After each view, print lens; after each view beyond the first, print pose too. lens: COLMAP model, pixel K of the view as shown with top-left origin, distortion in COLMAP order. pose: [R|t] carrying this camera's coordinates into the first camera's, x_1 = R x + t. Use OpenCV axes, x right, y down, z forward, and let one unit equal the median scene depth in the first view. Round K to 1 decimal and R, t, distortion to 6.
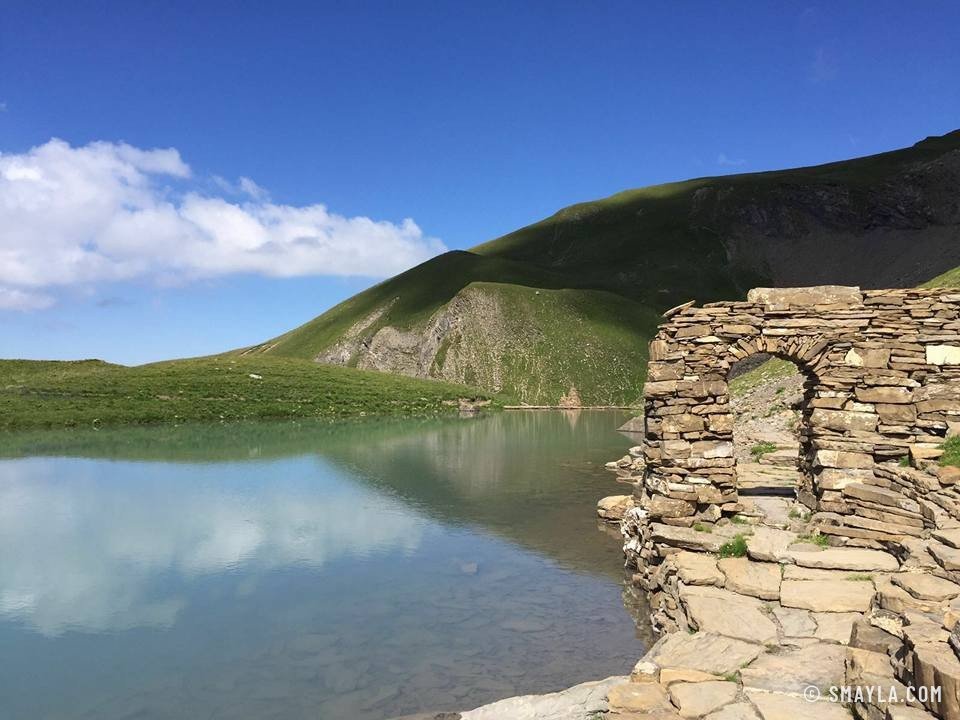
lens RADIAL K [[812.7, 0, 480.0], [0, 812.7, 360.0], [0, 0, 1]] dist [0.077742, -0.105459]
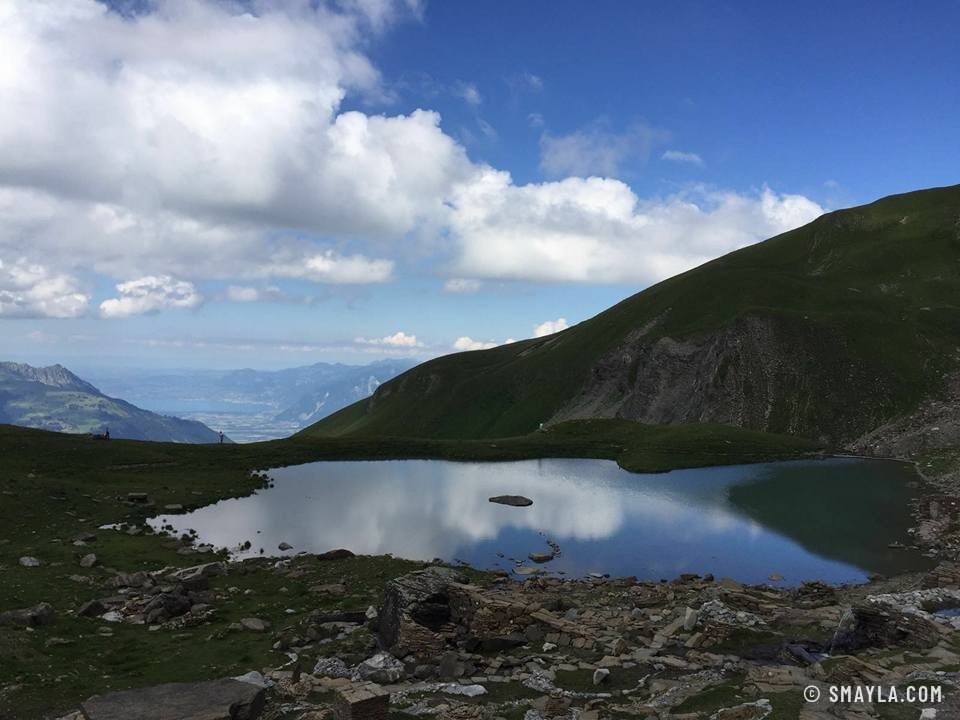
lens RADIAL K [[812.7, 0, 480.0], [0, 812.7, 360.0], [0, 0, 1]] dist [0.077742, -0.105459]
pose [[0.962581, 0.031986, -0.269099, -0.042164], [-0.022605, 0.999026, 0.037890, -0.037180], [0.270049, -0.030390, 0.962367, -0.189385]]
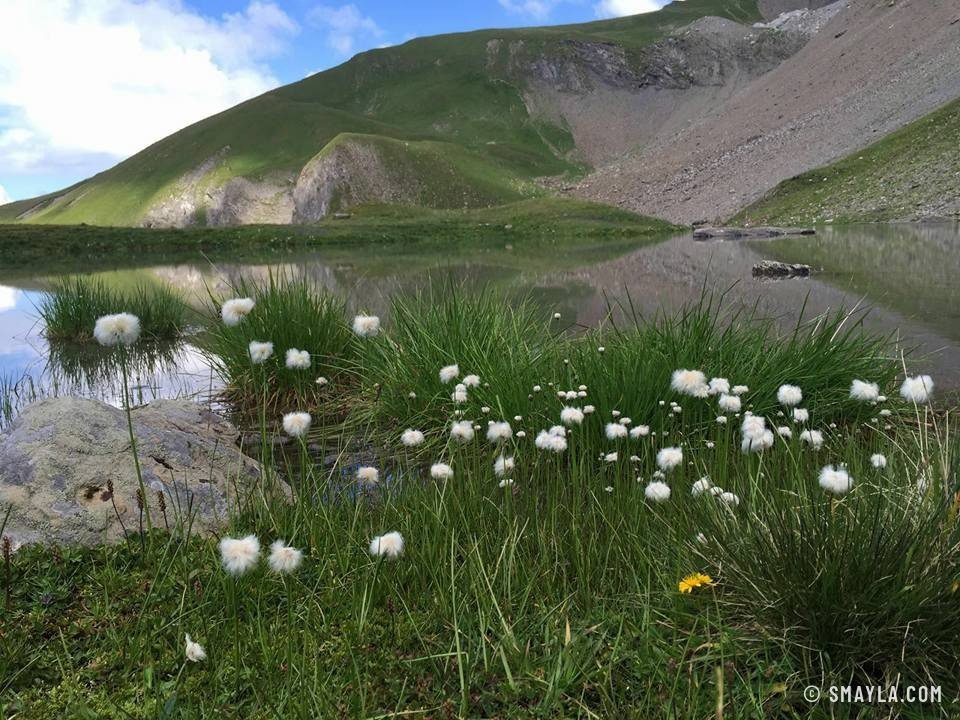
lens RADIAL K [[812.7, 0, 480.0], [0, 812.7, 360.0], [0, 0, 1]] dist [0.077742, -0.105459]
pose [[0.944745, -0.077884, 0.318418, -0.135318], [0.019445, 0.982970, 0.182737, 0.001029], [-0.327228, -0.166448, 0.930170, -0.052242]]
